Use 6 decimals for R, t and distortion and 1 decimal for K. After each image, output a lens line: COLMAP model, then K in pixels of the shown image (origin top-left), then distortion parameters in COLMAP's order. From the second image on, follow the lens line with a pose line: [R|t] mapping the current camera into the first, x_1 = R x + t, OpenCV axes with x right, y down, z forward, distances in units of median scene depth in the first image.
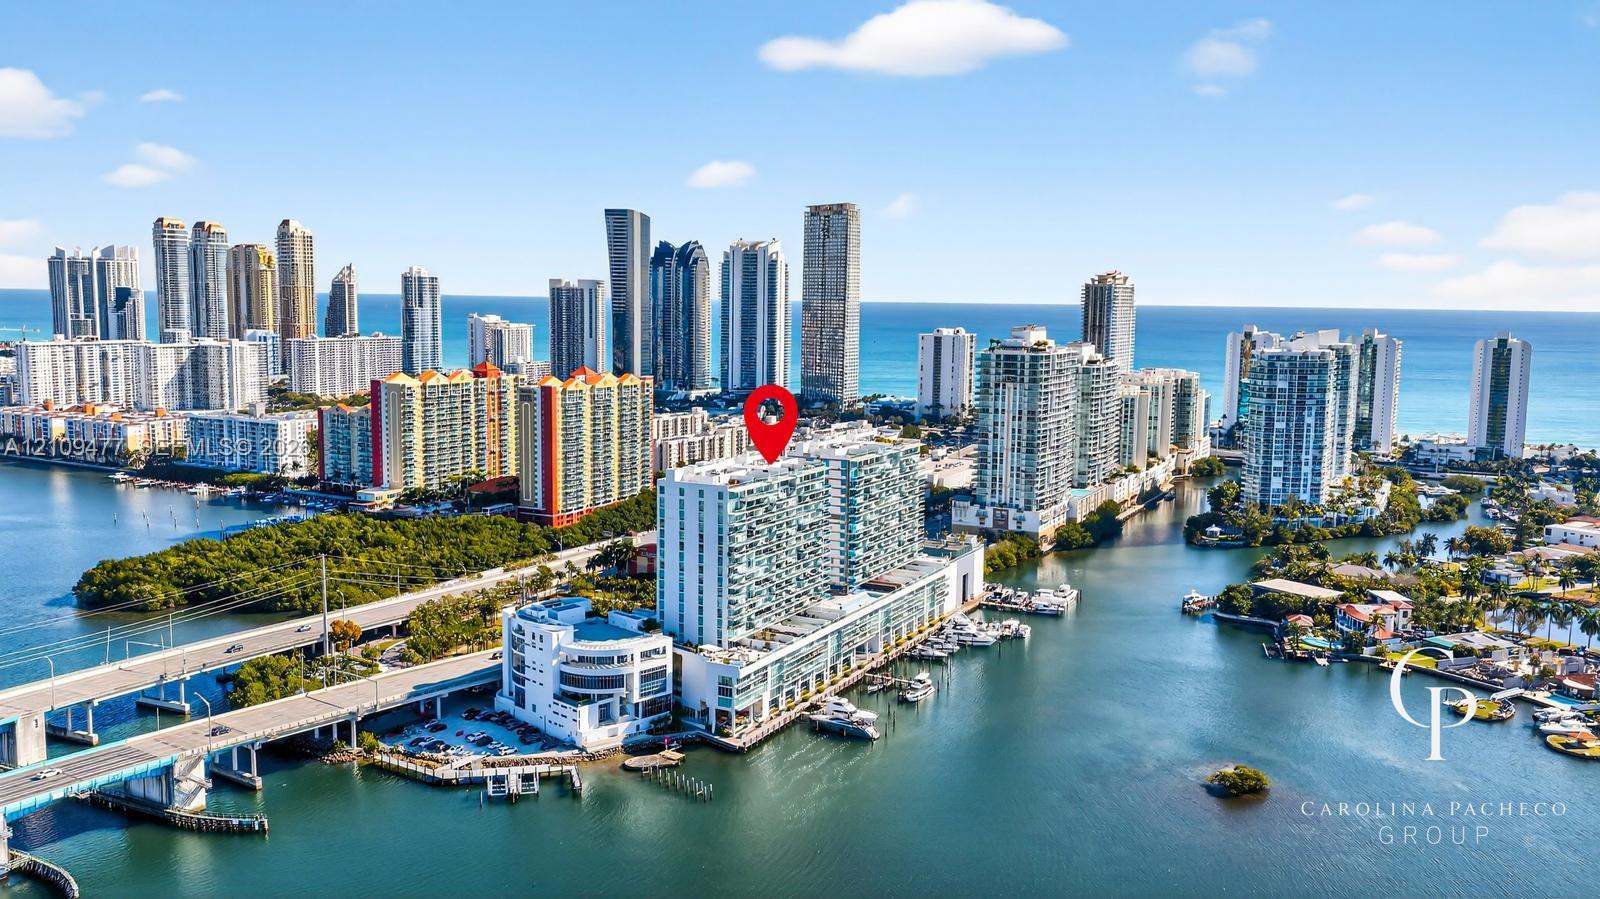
lens RADIAL K [[1302.0, 0, 800.0], [0, 1302.0, 449.5], [0, 0, 1]] dist [0.044468, -0.118697]
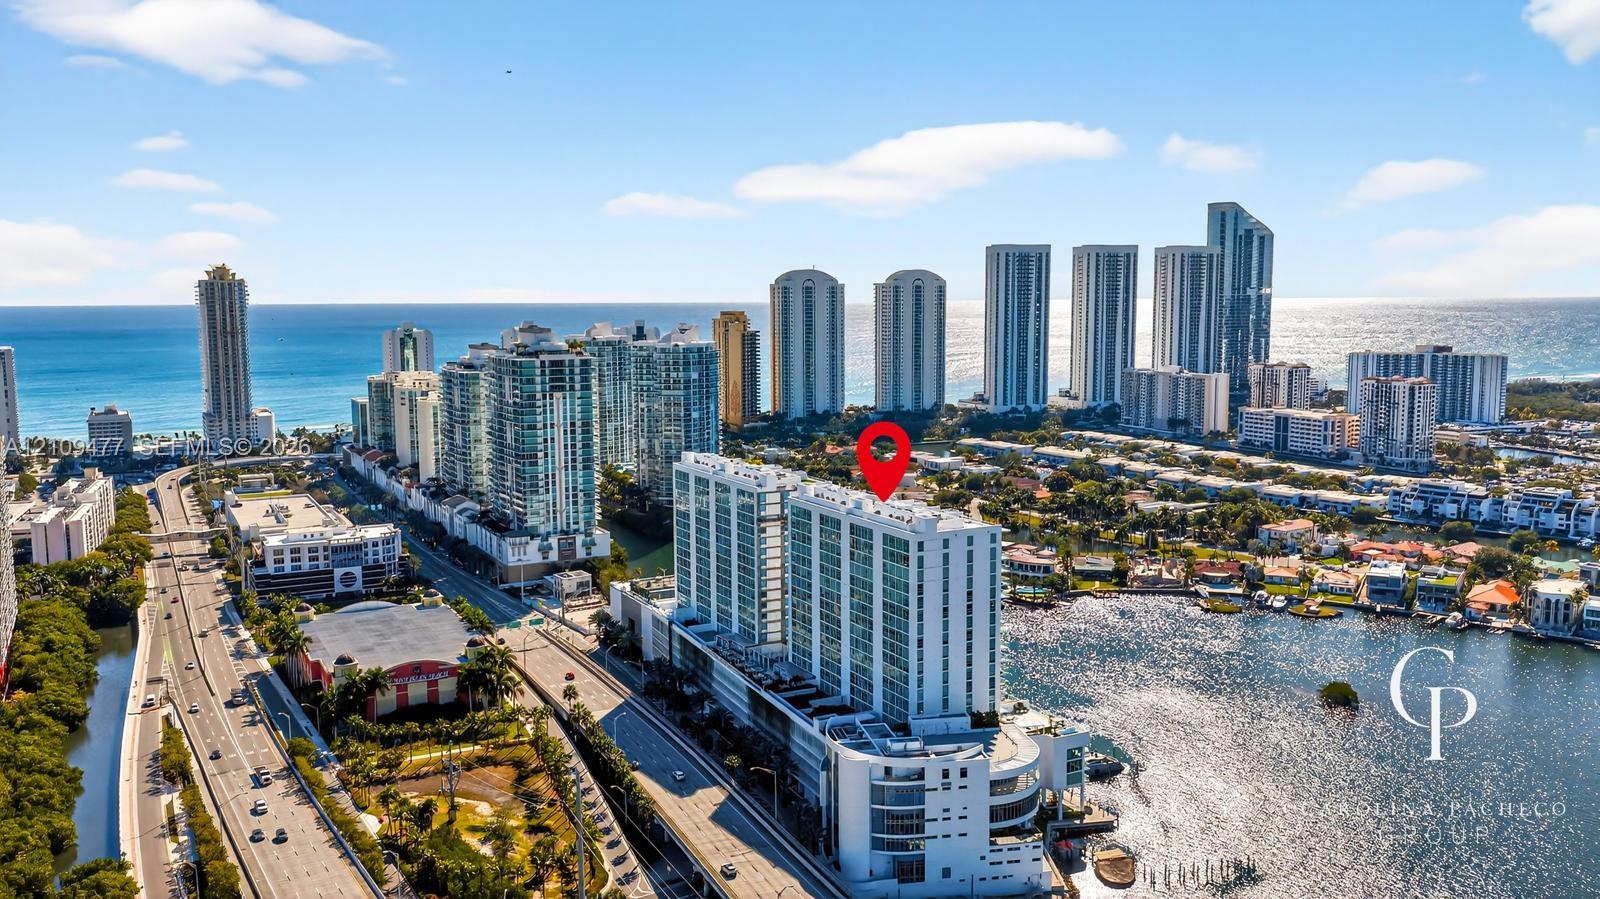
lens RADIAL K [[1302.0, 0, 800.0], [0, 1302.0, 449.5], [0, 0, 1]] dist [0.044468, -0.118697]
pose [[0.566371, -0.113064, 0.816358, -0.709309], [0.109300, 0.992100, 0.061574, -0.075116], [-0.816870, 0.054355, 0.574255, 0.562491]]
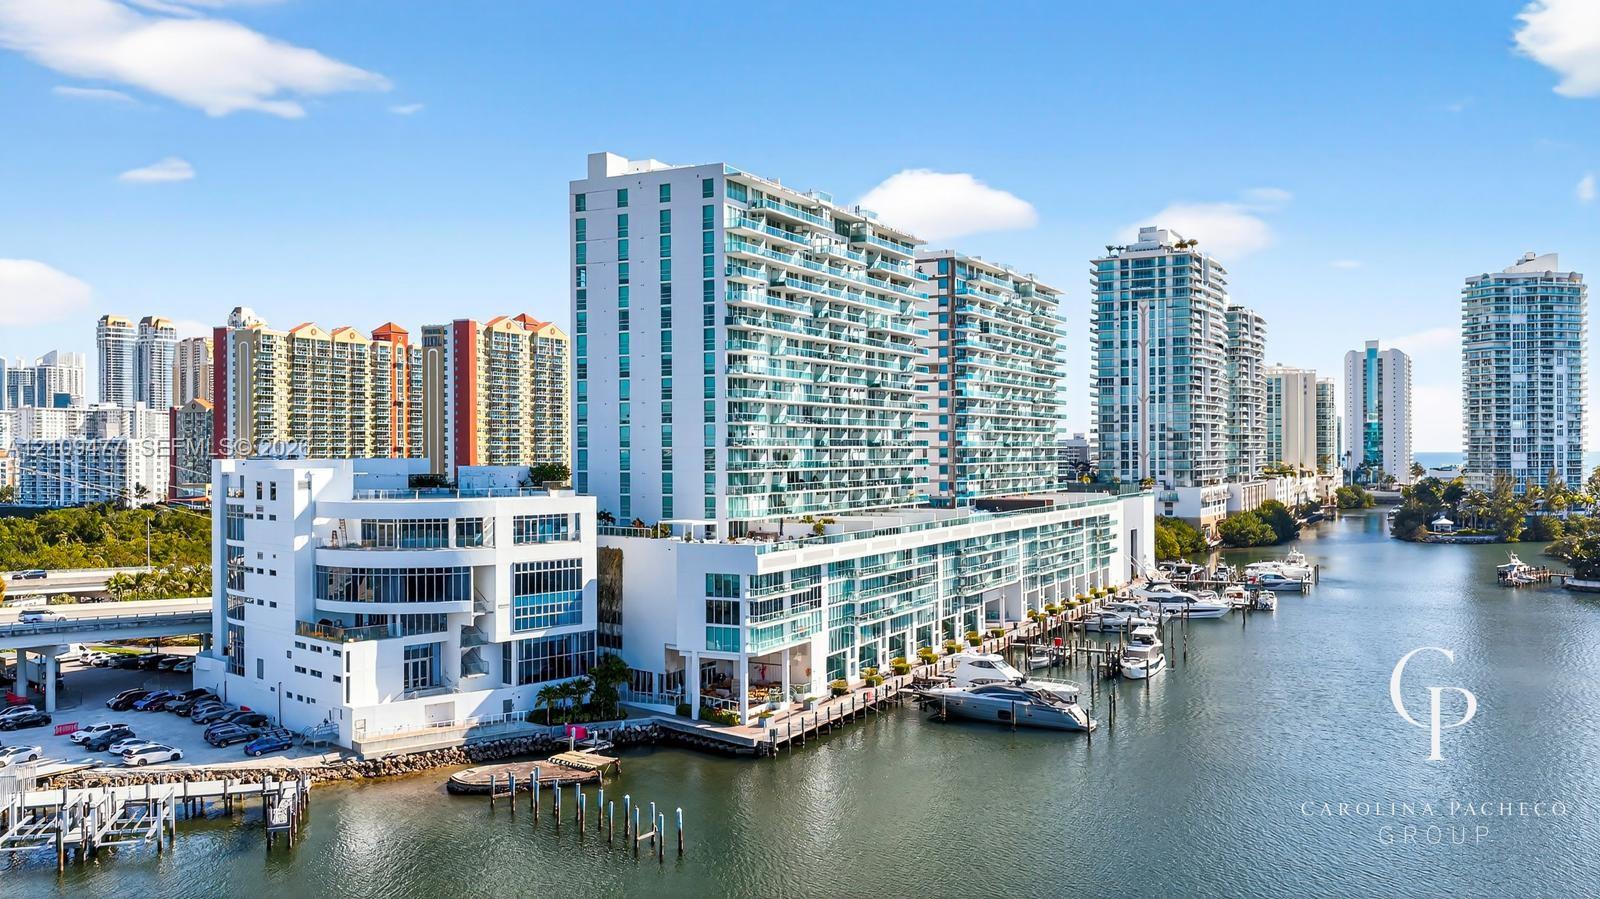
lens RADIAL K [[1302.0, 0, 800.0], [0, 1302.0, 449.5], [0, 0, 1]] dist [0.044468, -0.118697]
pose [[0.999818, -0.018951, -0.002063, -0.027154], [0.018560, 0.992427, -0.121423, 0.160142], [0.004348, 0.121363, 0.992599, 0.510459]]
